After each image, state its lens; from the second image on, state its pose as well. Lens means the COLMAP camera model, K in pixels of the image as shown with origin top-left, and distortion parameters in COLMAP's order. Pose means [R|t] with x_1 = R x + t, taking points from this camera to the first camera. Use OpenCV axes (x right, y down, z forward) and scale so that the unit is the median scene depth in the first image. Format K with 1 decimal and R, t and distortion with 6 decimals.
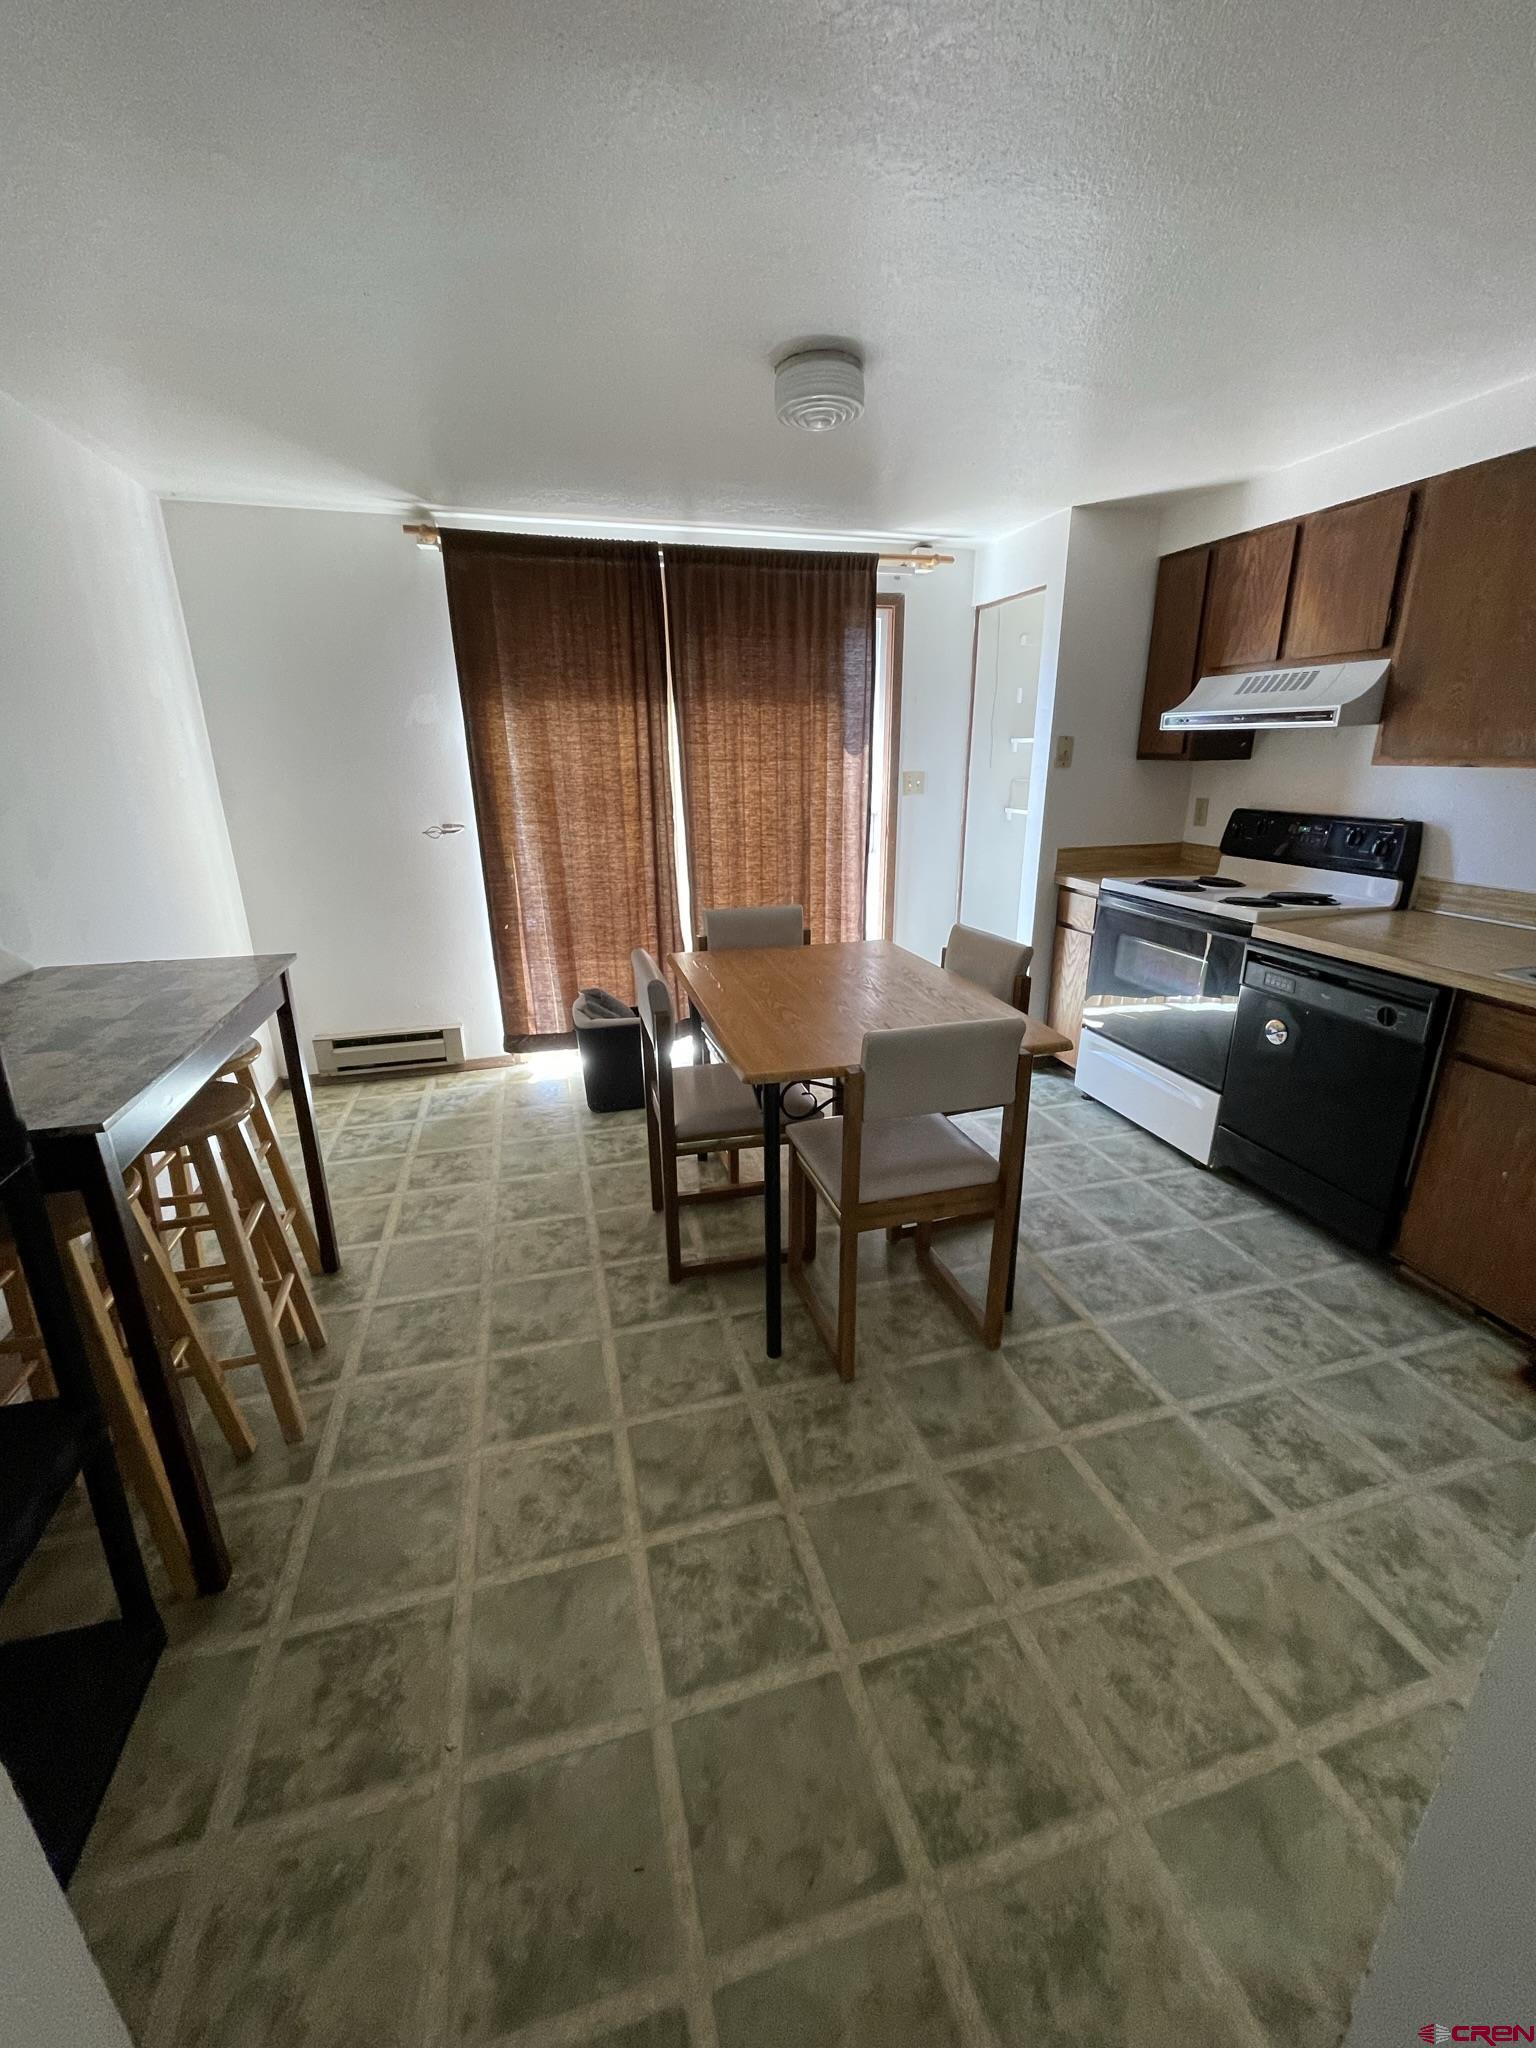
lens RADIAL K [[830.3, 0, 768.0], [0, 830.3, 1024.0], [0, 0, 1]] dist [-0.000270, -0.000041]
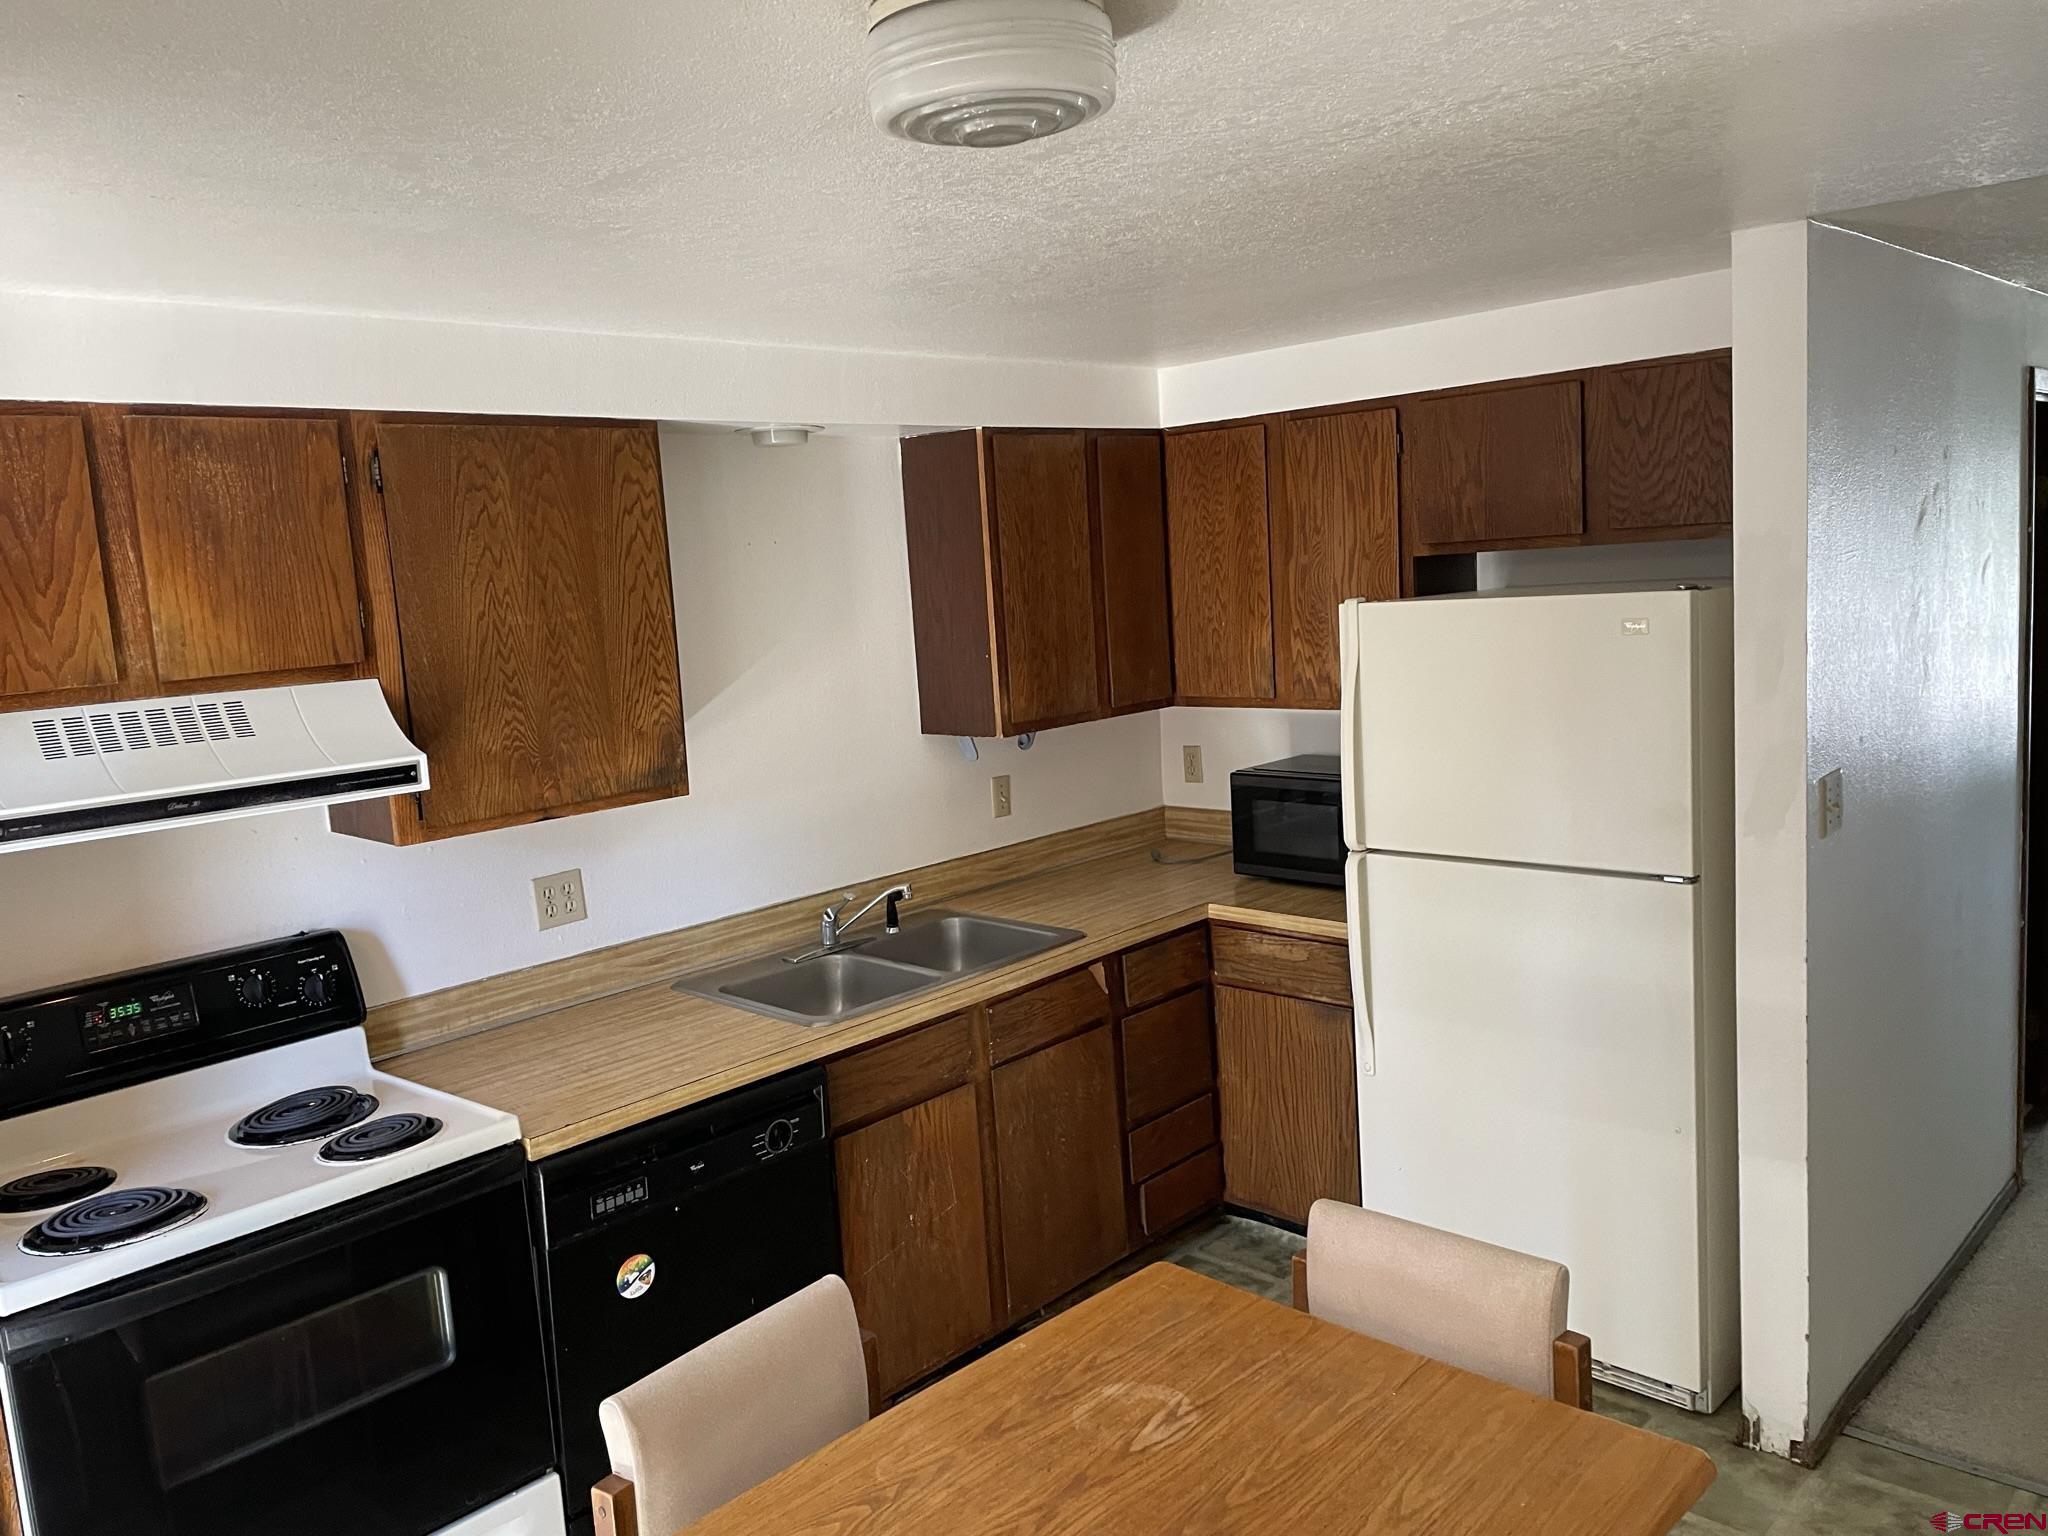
lens RADIAL K [[1545.8, 0, 1024.0], [0, 1545.8, 768.0], [0, 0, 1]] dist [0.001894, 0.000787]
pose [[-0.509057, -0.069215, 0.857945, -0.413169], [0.338166, 0.900528, 0.273299, -0.499183], [-0.791520, 0.429253, -0.435014, 1.079699]]
